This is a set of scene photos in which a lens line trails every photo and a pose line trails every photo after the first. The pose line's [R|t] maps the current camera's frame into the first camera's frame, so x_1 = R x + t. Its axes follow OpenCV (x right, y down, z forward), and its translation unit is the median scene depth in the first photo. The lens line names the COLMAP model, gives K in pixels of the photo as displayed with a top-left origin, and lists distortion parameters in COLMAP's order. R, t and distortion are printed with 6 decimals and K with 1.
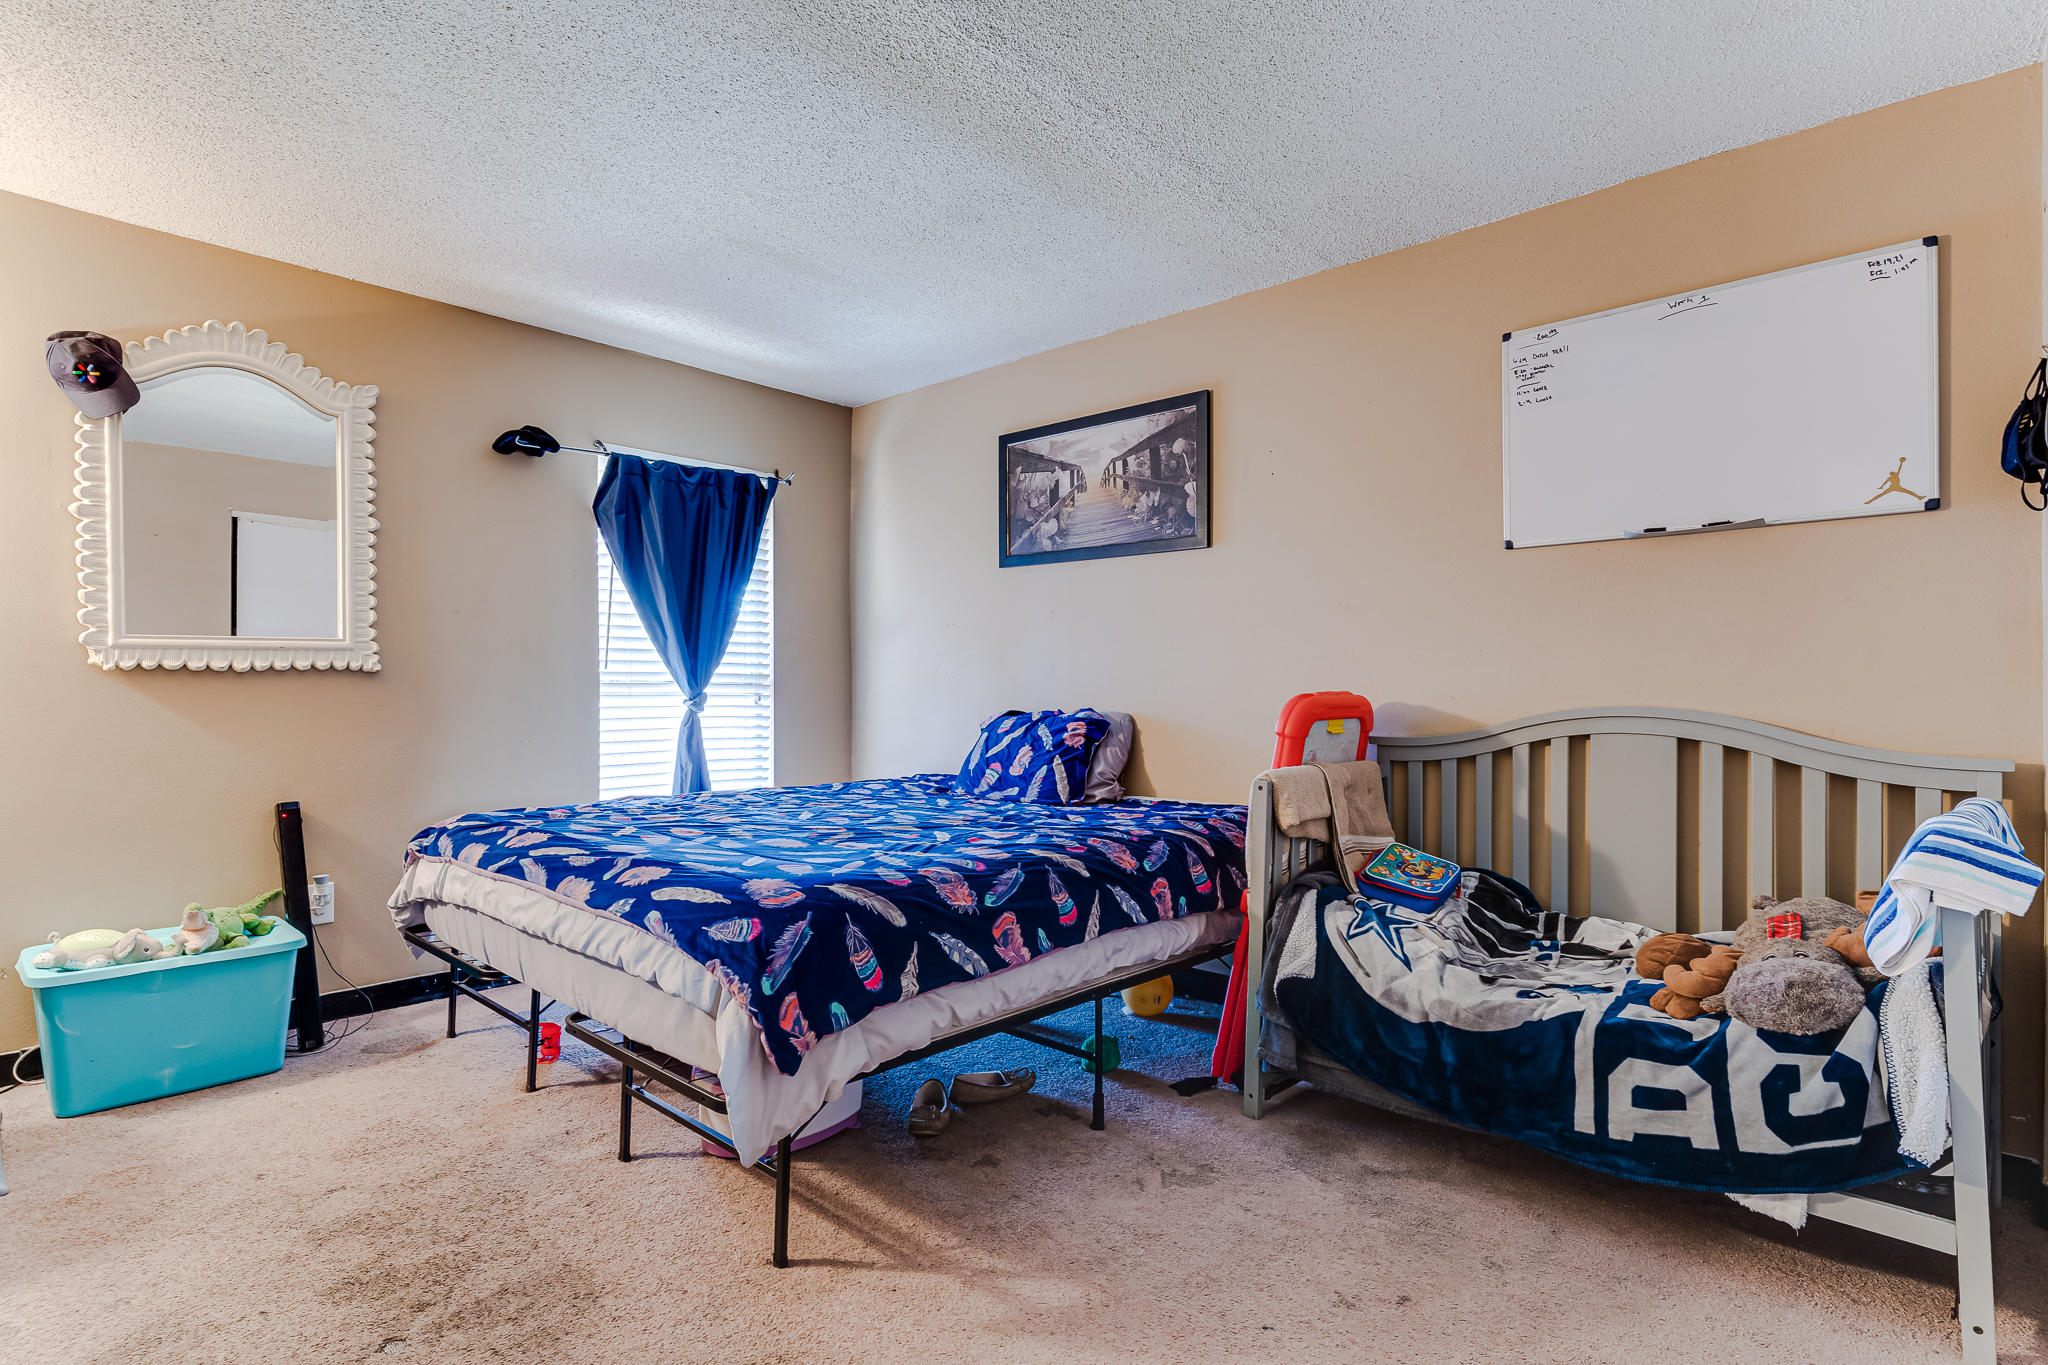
lens RADIAL K [[1024.2, 0, 1024.0], [0, 1024.2, 682.5], [0, 0, 1]] dist [0.000596, 0.000381]
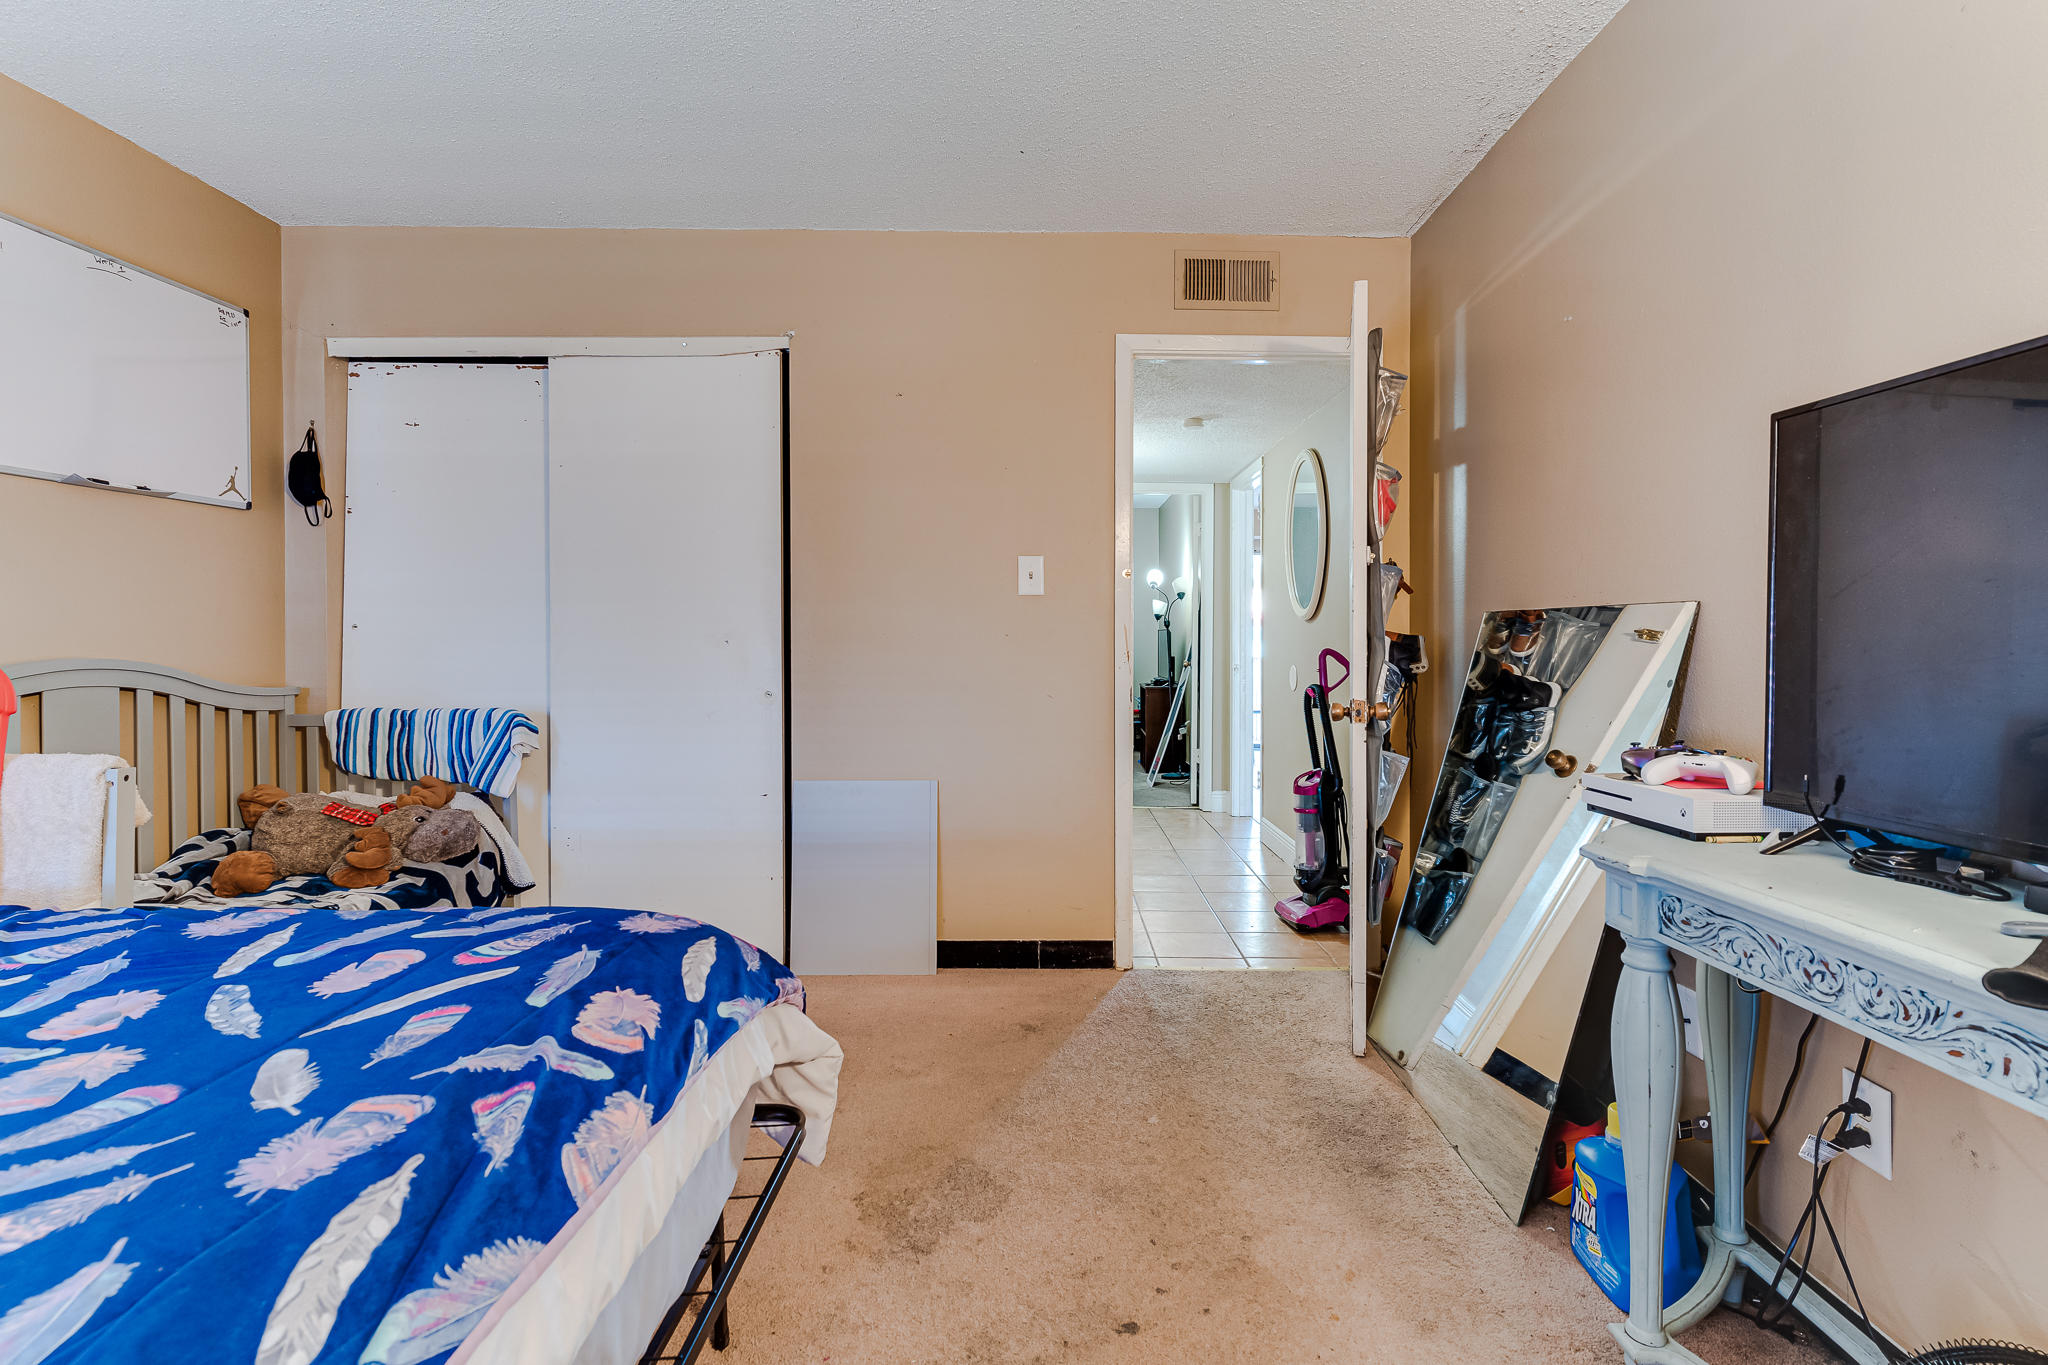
lens RADIAL K [[1071.7, 0, 1022.6], [0, 1071.7, 645.4], [0, 0, 1]] dist [0.000030, 0.000192]
pose [[-0.665709, -0.013778, 0.746084, -0.885099], [-0.014352, 0.999881, 0.005659, -0.008653], [-0.746073, -0.006940, -0.665827, 1.171396]]
